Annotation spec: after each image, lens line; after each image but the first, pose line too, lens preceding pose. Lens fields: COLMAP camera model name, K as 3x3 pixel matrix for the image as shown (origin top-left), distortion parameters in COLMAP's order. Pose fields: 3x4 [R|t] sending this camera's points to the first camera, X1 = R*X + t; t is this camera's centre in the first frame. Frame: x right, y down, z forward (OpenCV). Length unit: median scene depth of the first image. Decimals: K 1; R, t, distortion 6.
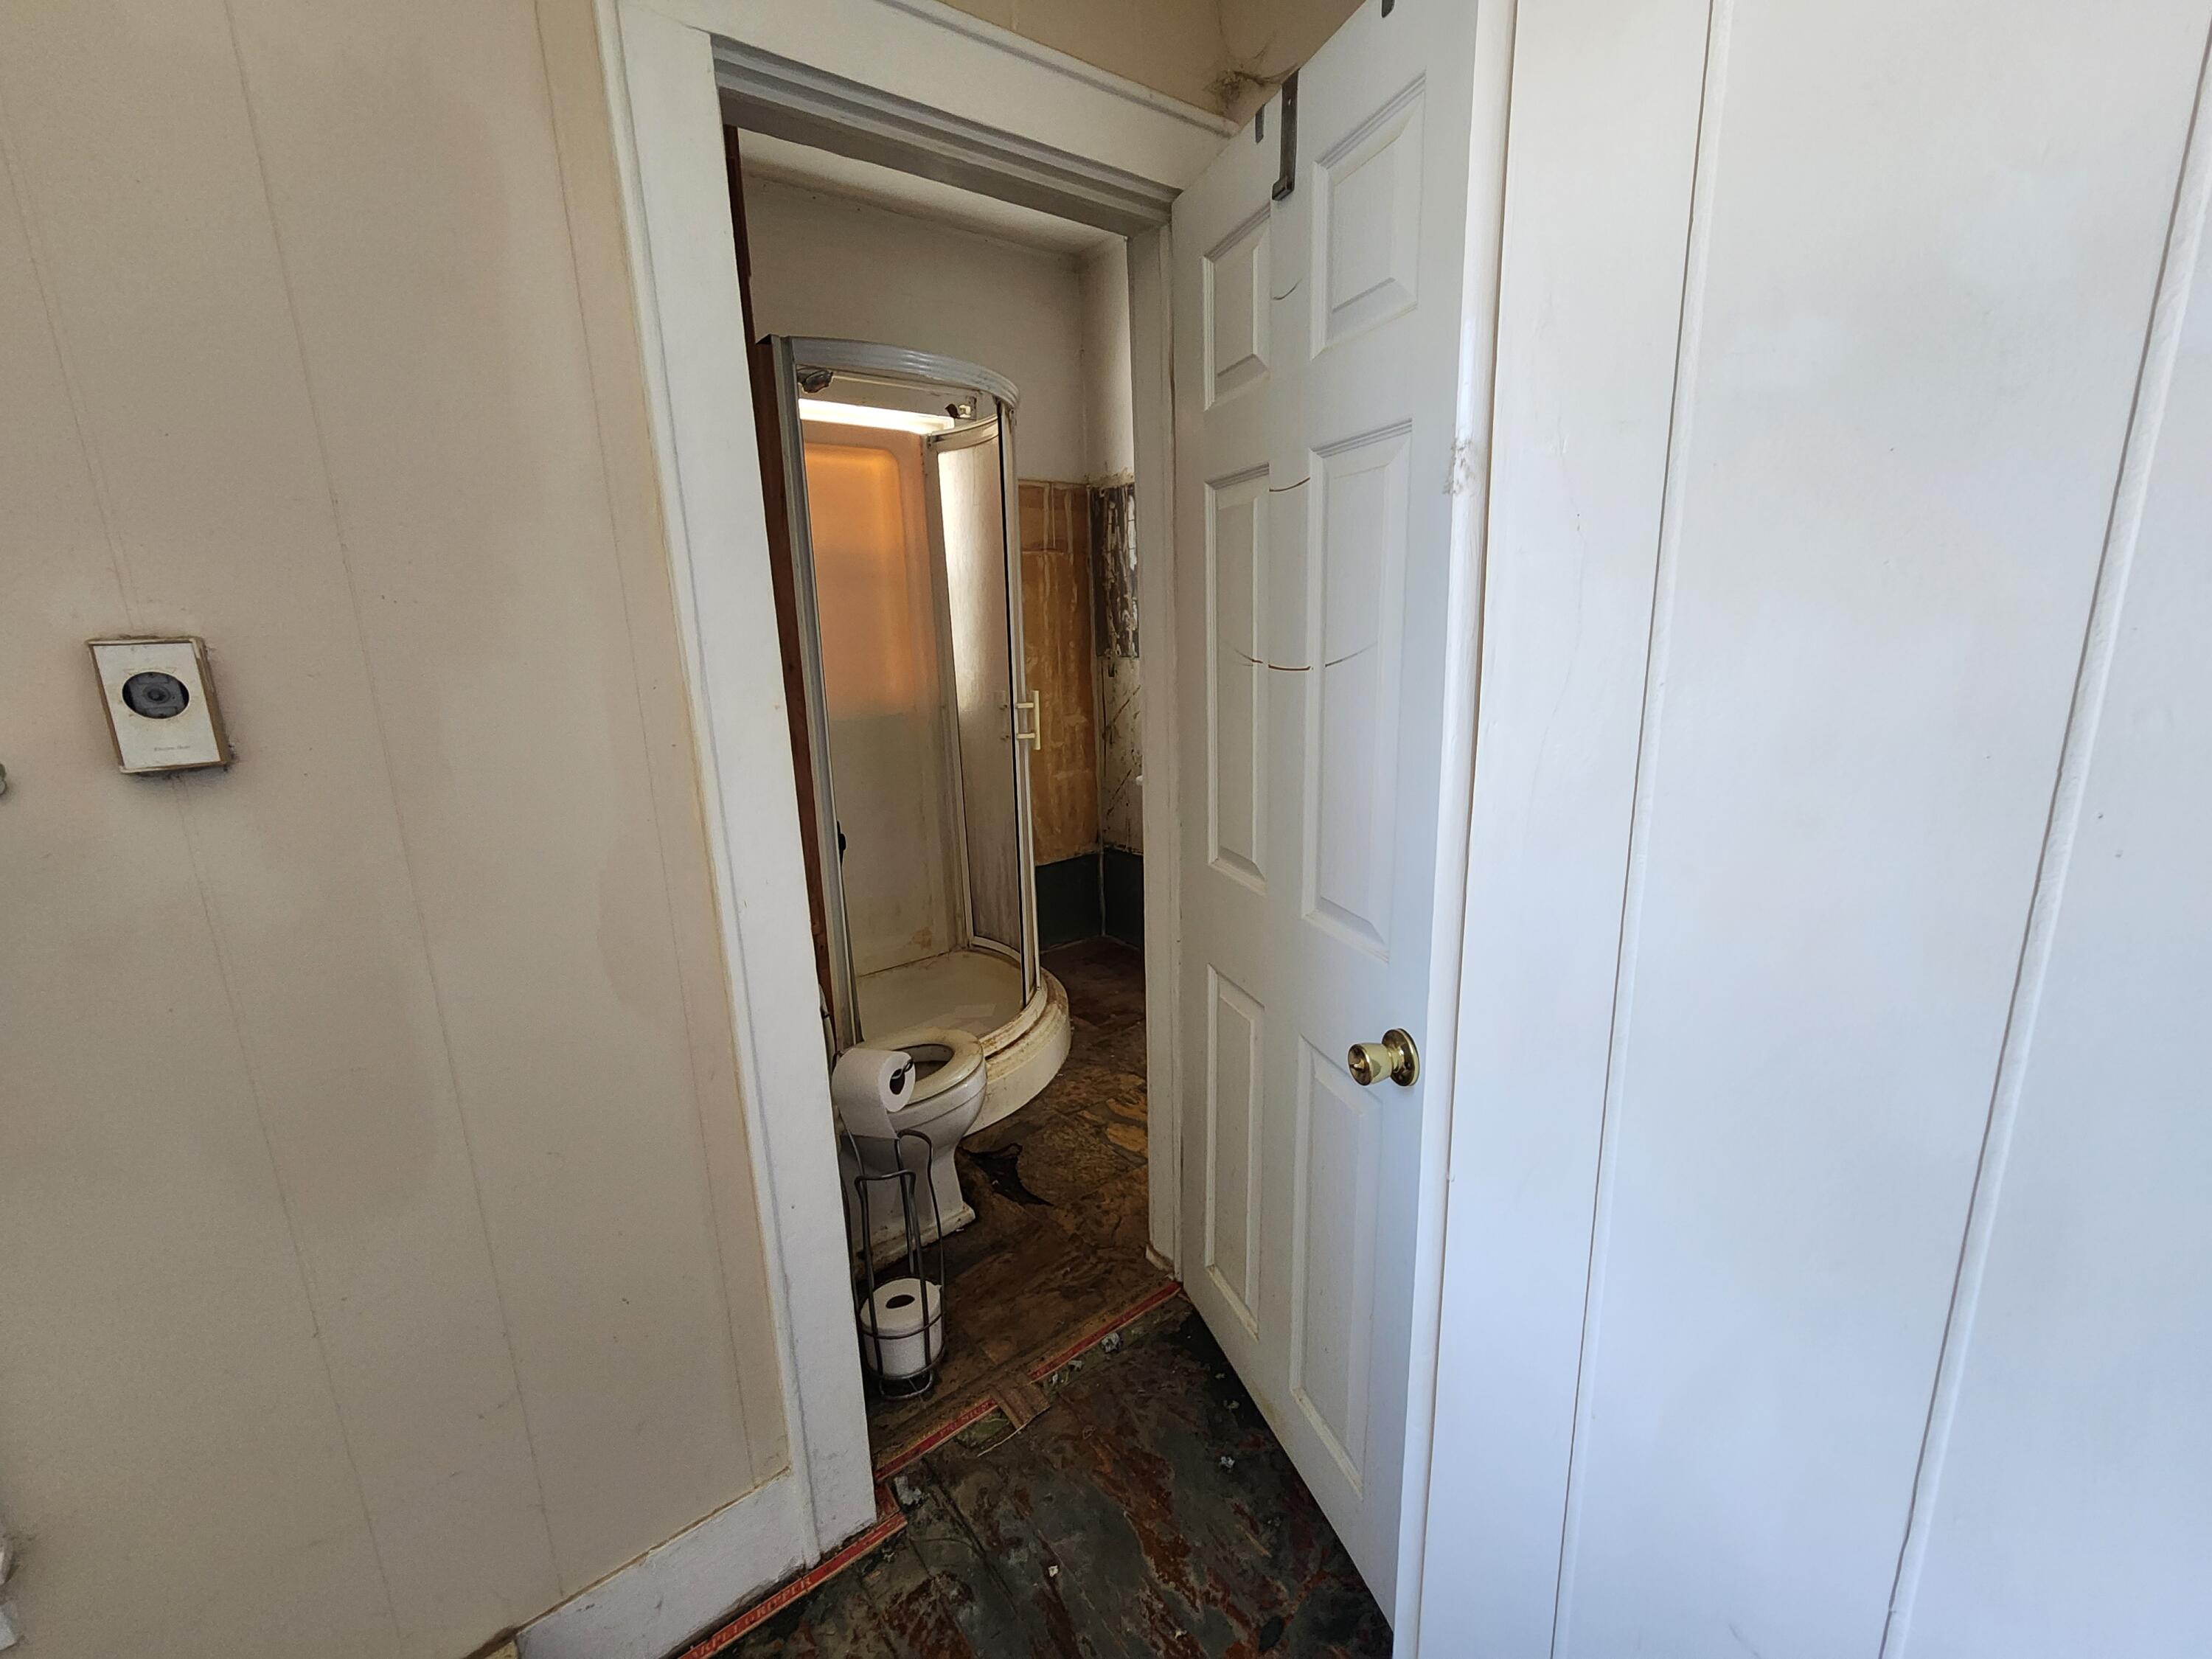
lens RADIAL K [[913.9, 0, 1105.3], [0, 913.9, 822.5], [0, 0, 1]] dist [-0.000130, -0.000027]
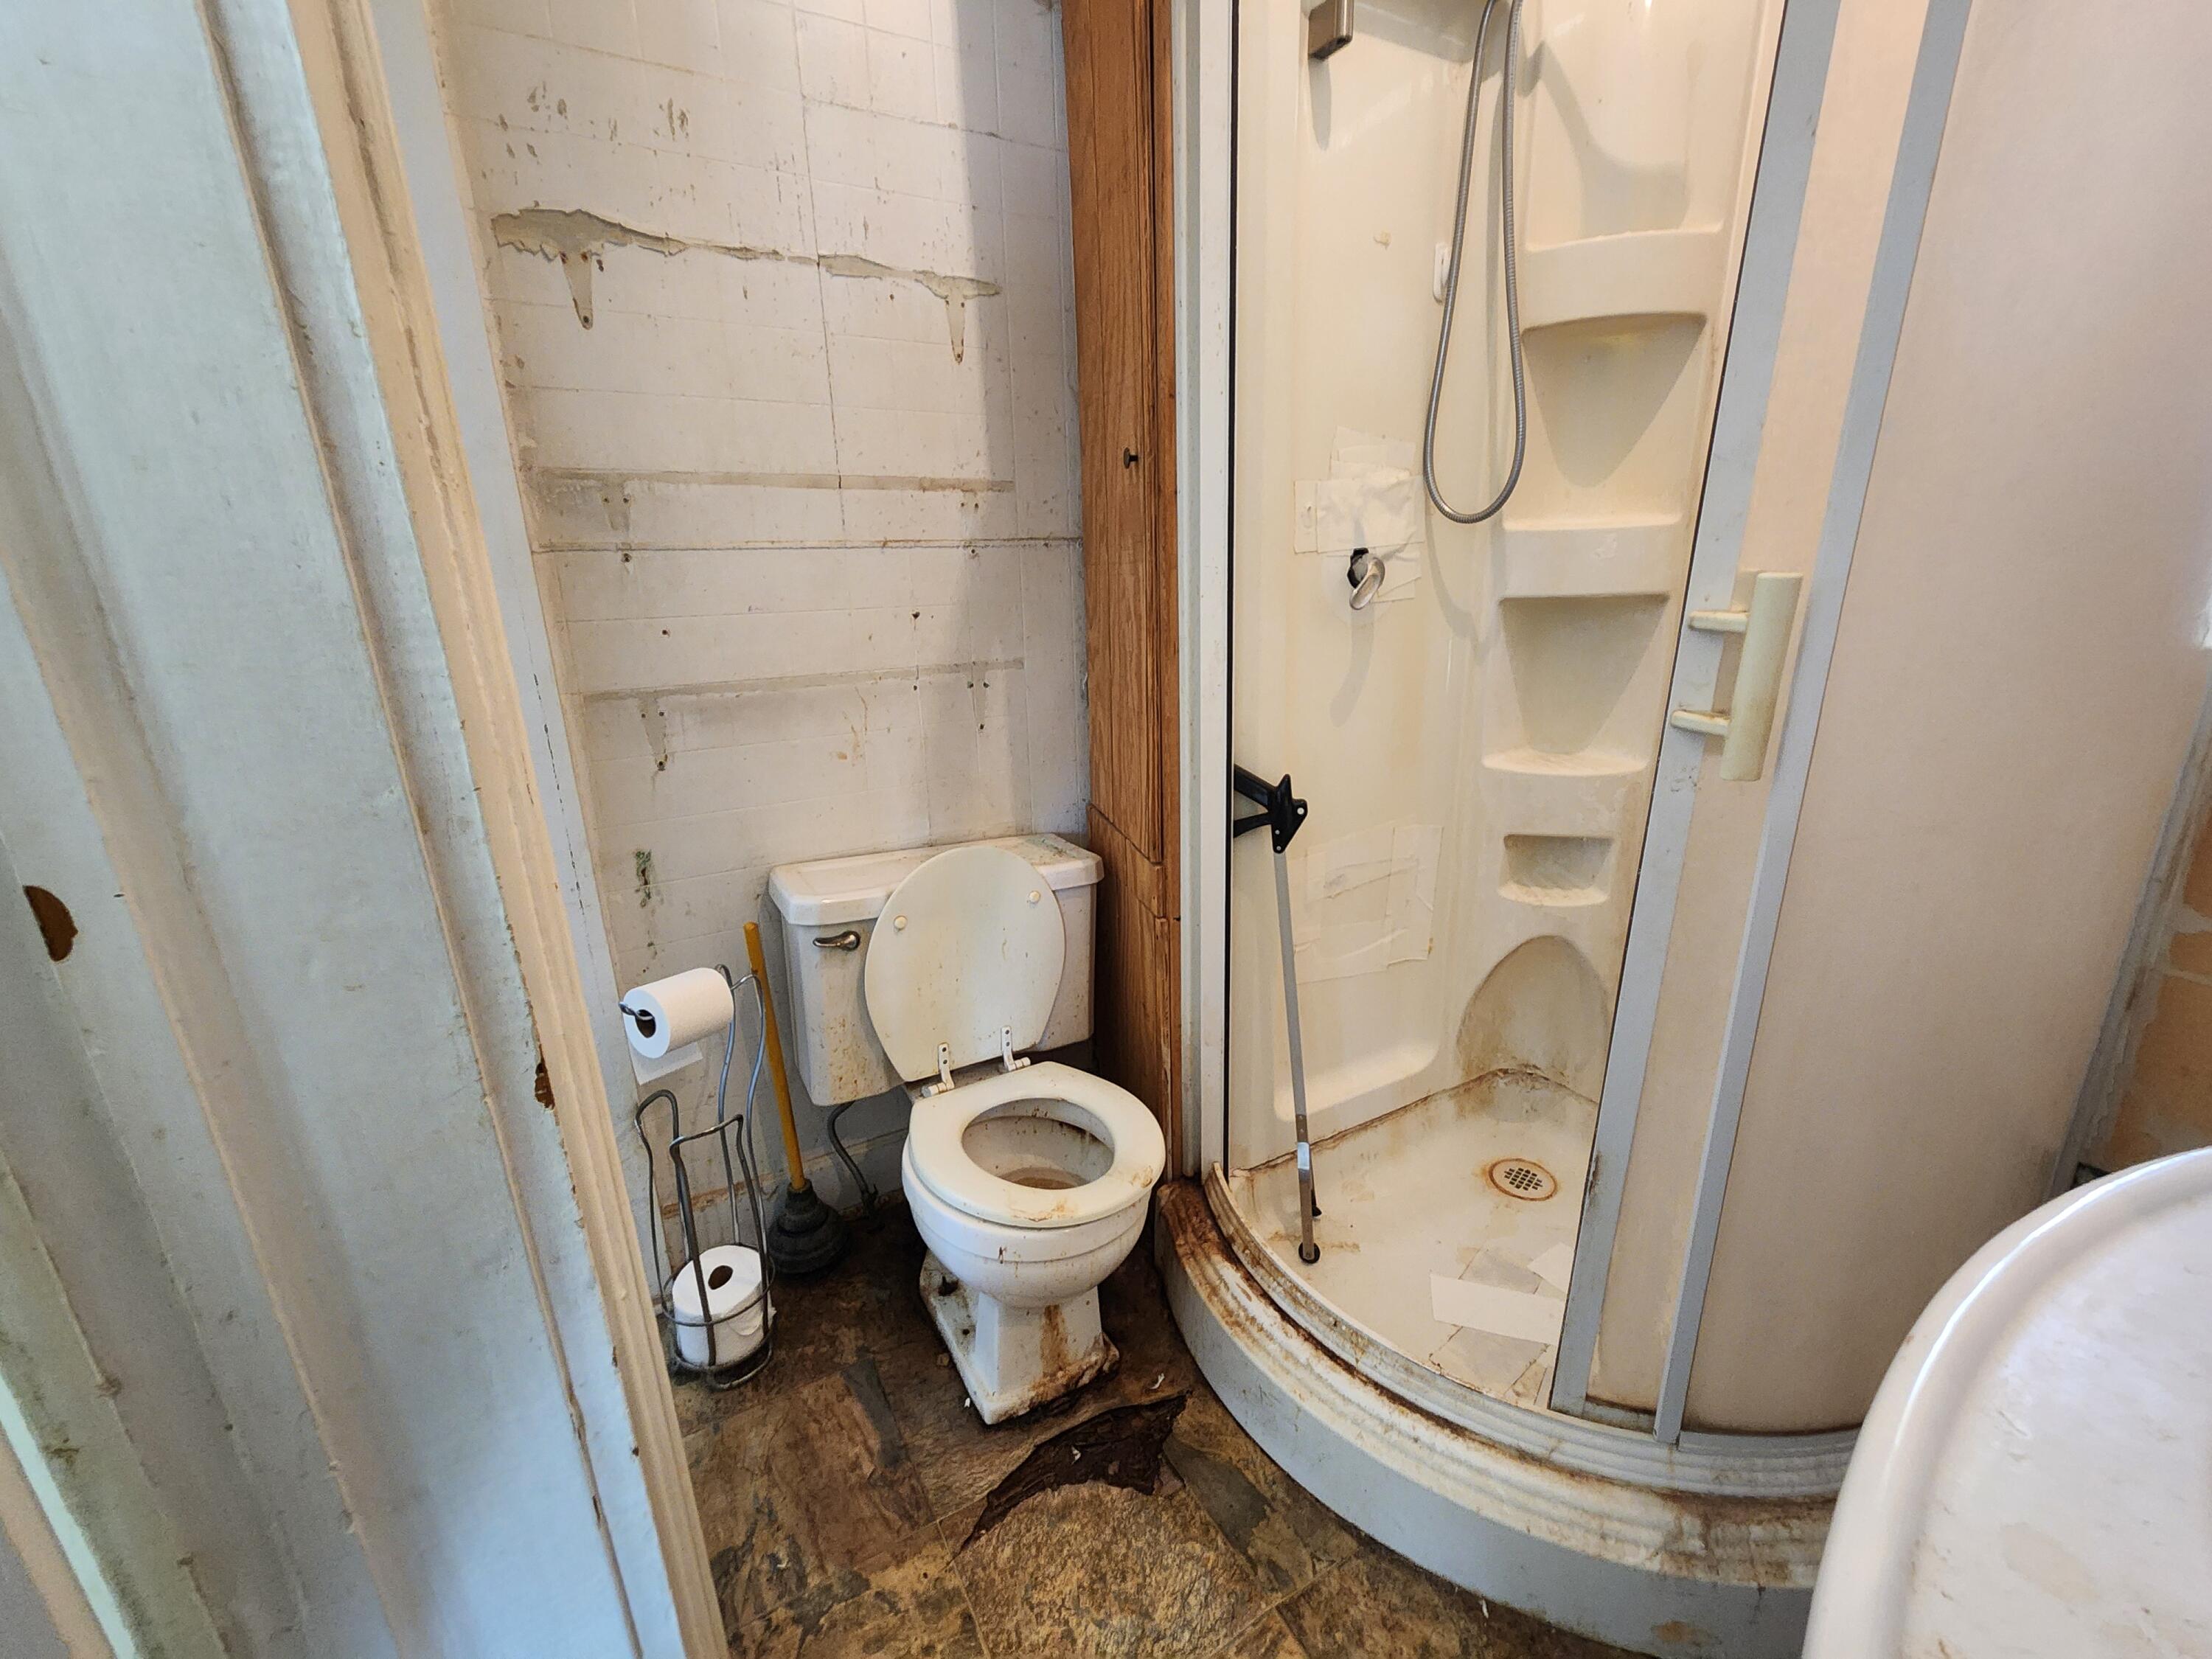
lens RADIAL K [[913.9, 0, 1109.4], [0, 913.9, 836.7], [0, 0, 1]] dist [-0.000130, -0.000027]
pose [[-0.149350, 0.315039, -0.937254, 0.294950], [-0.190226, 0.921024, 0.339896, -0.149420], [0.970314, 0.229054, -0.077626, 1.048229]]
